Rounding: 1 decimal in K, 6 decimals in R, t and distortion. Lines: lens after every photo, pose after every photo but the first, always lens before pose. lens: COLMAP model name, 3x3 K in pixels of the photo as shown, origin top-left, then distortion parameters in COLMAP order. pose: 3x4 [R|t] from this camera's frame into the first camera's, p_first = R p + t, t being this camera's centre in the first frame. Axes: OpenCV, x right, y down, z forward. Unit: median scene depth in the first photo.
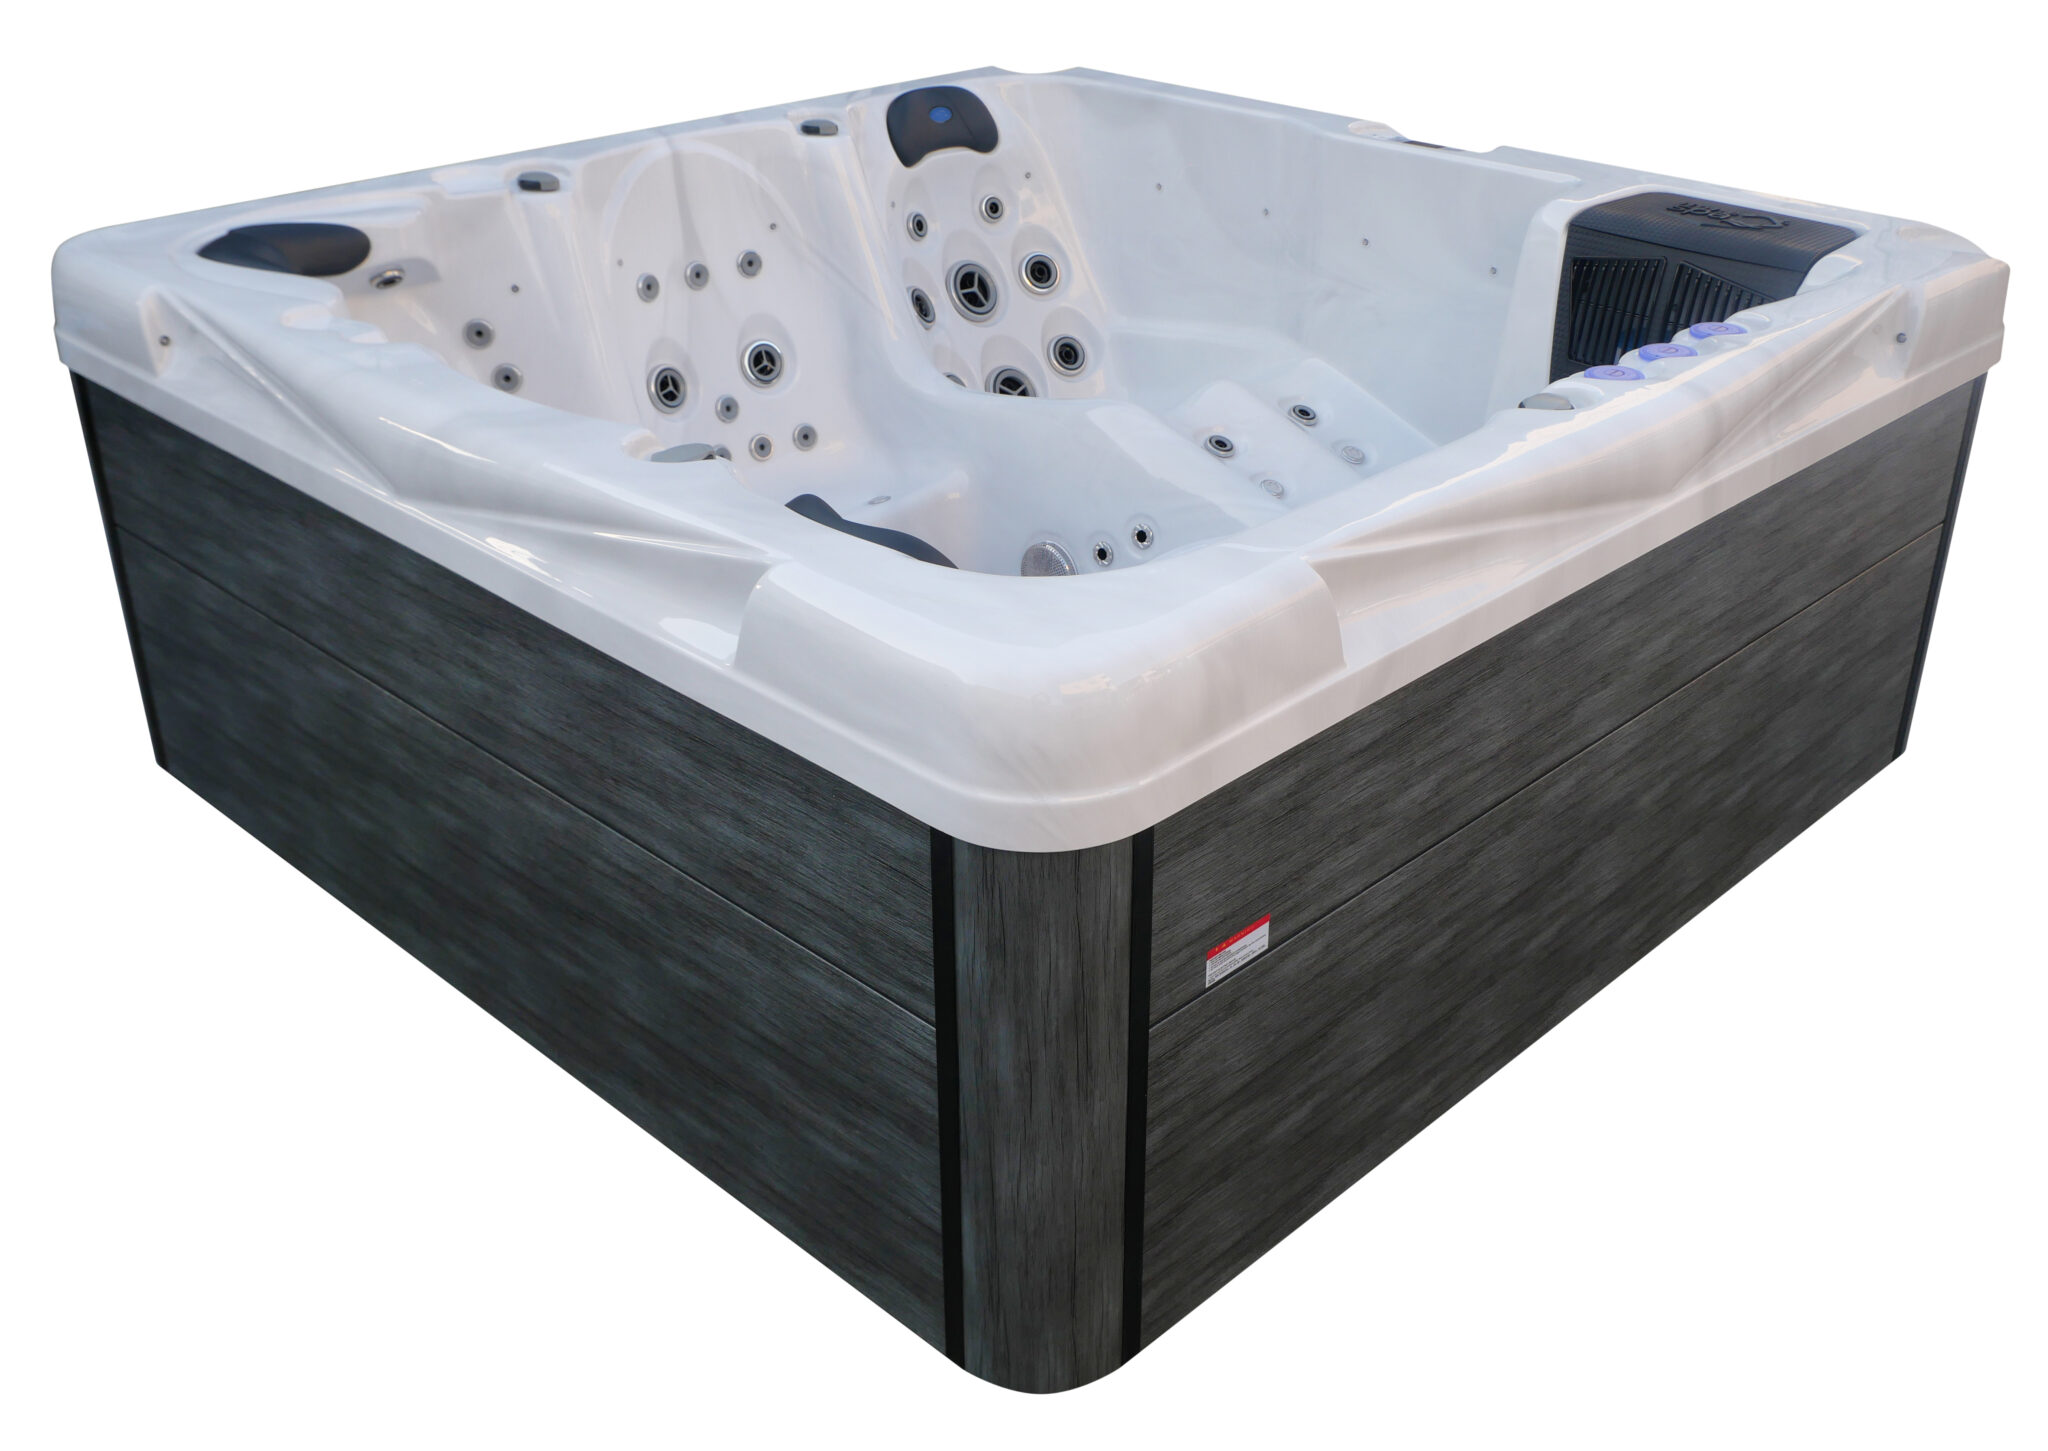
lens RADIAL K [[2071.7, 0, 1079.1], [0, 2071.7, 730.2], [0, 0, 1]] dist [-0.006970, -0.000413]
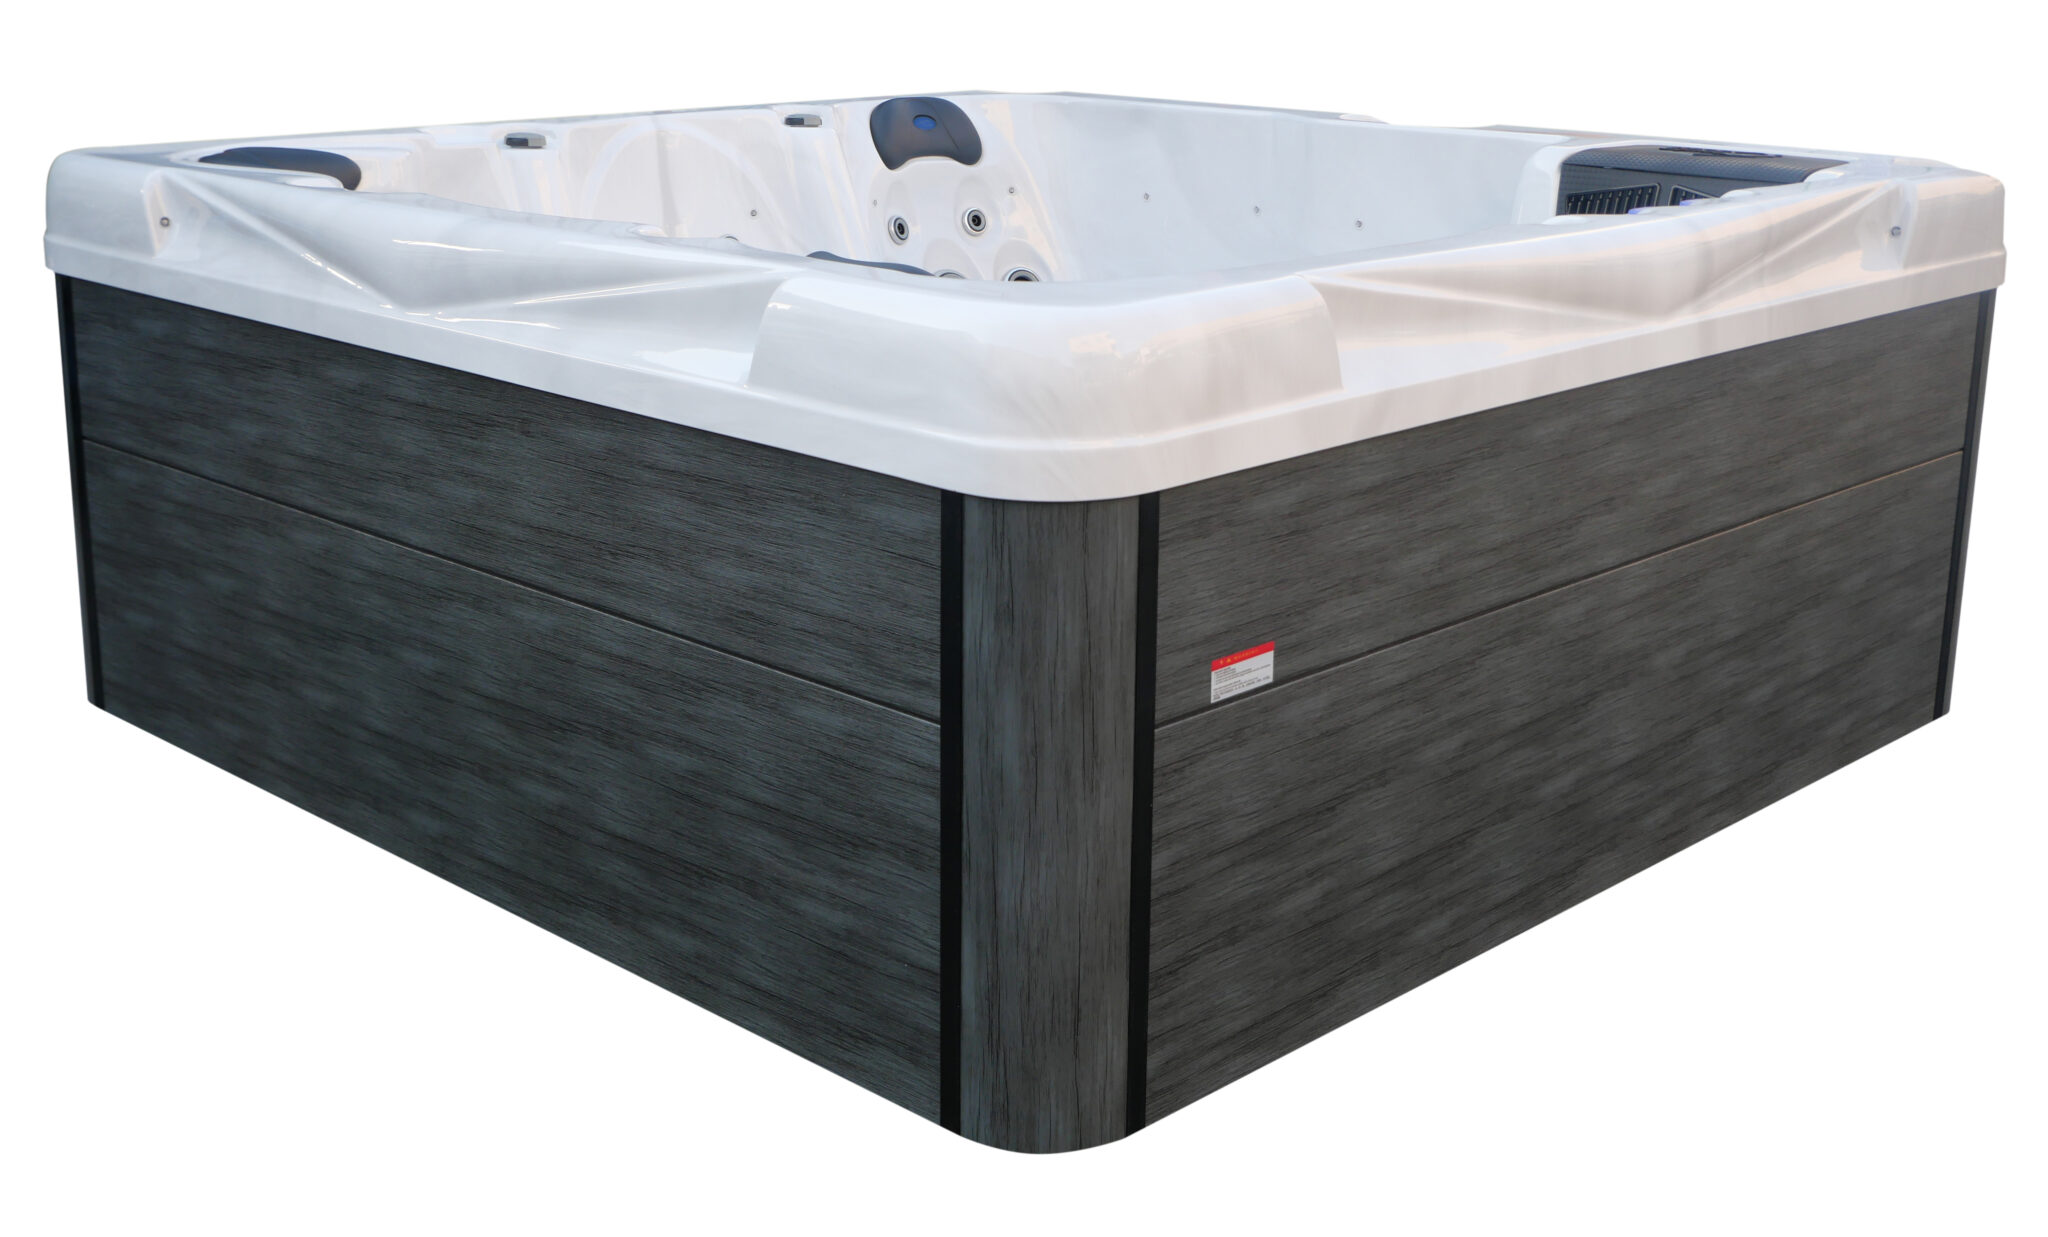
lens RADIAL K [[2427.8, 0, 1025.4], [0, 2427.8, 553.2], [0, 0, 1]] dist [-0.007596, 0.024830]
pose [[0.999971, 0.003994, -0.006502, -0.018194], [-0.005372, 0.973616, -0.228131, 0.285048], [0.005419, 0.228159, 0.973609, -0.133176]]
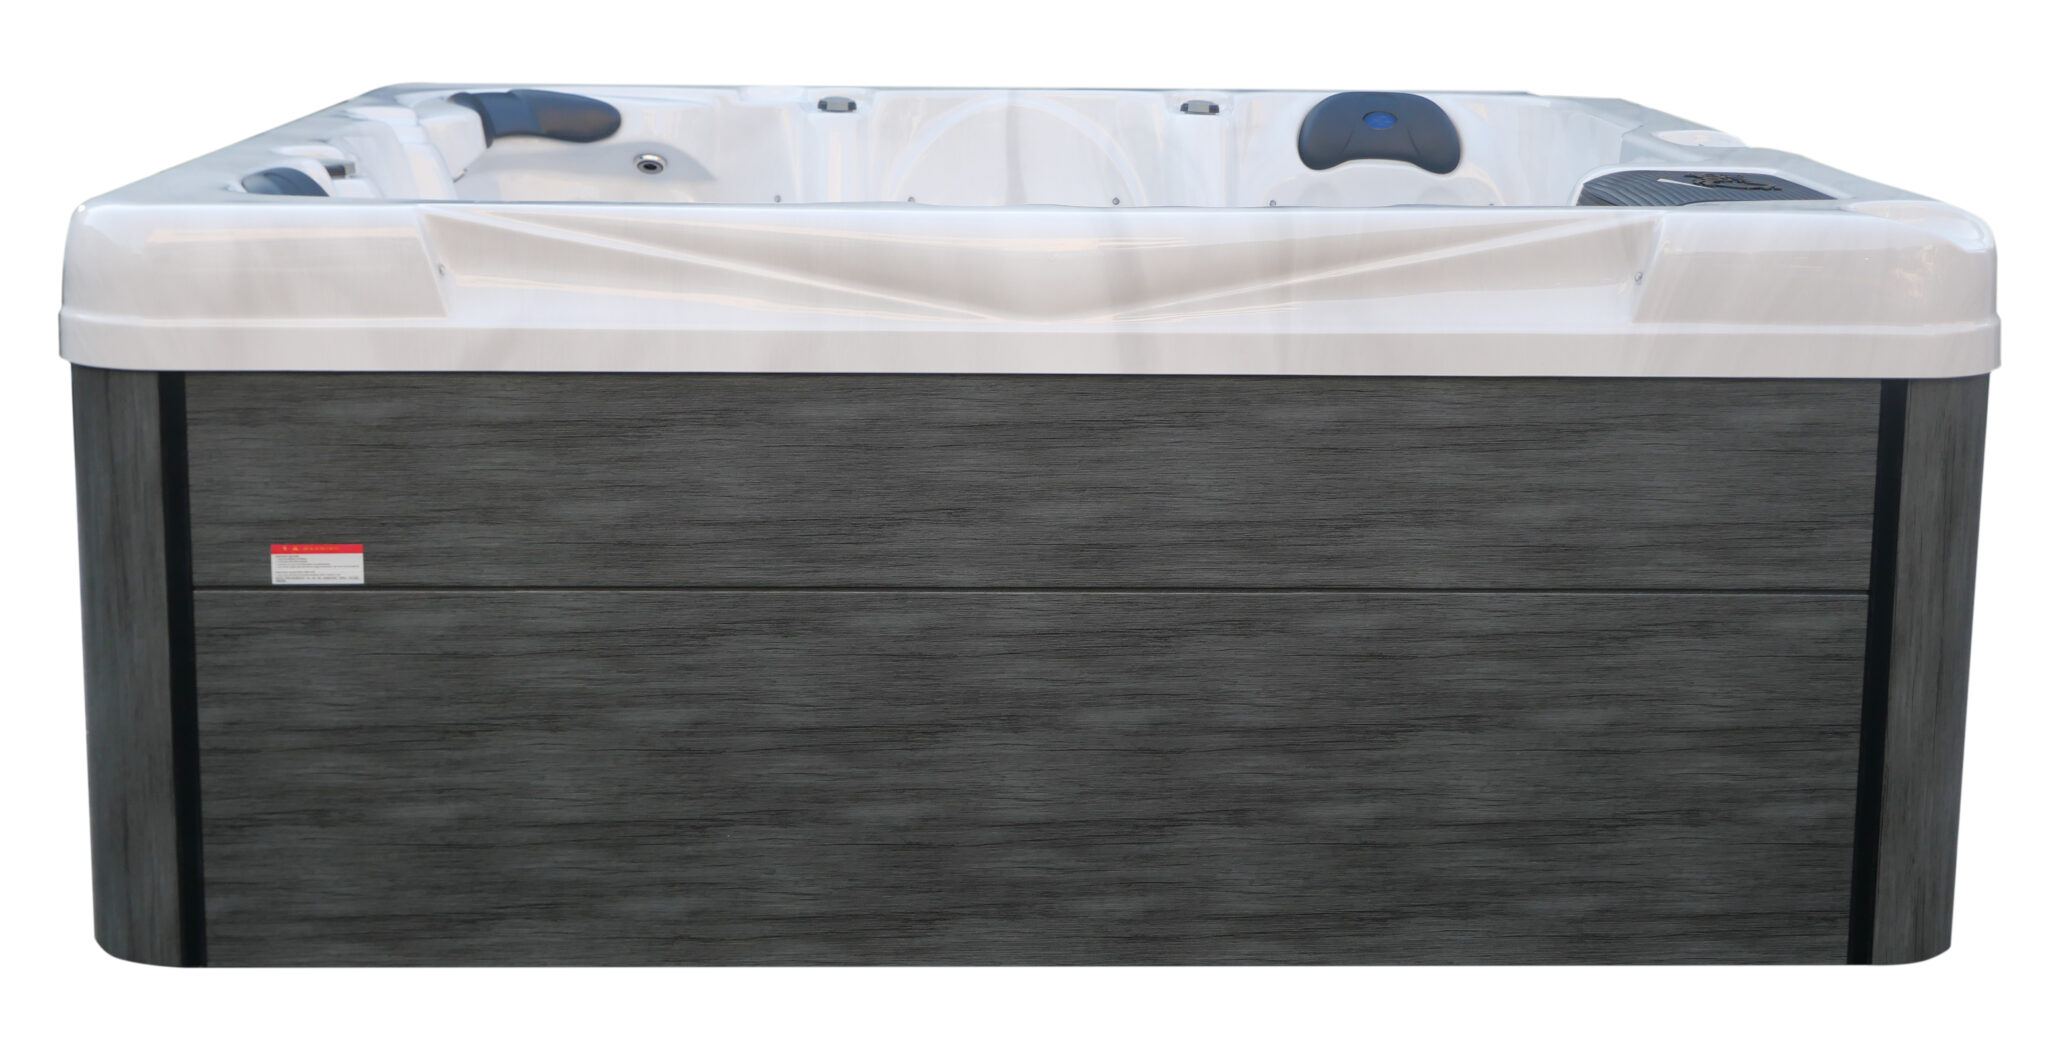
lens RADIAL K [[3214.9, 0, 1024.0], [0, 3214.9, 522.5], [0, 0, 1]] dist [0.032669, 0.090566]
pose [[0.711071, 0.137363, -0.689572, 1.332151], [-0.333615, 0.929219, -0.158915, 0.205659], [0.618934, 0.343052, 0.706566, 0.037778]]
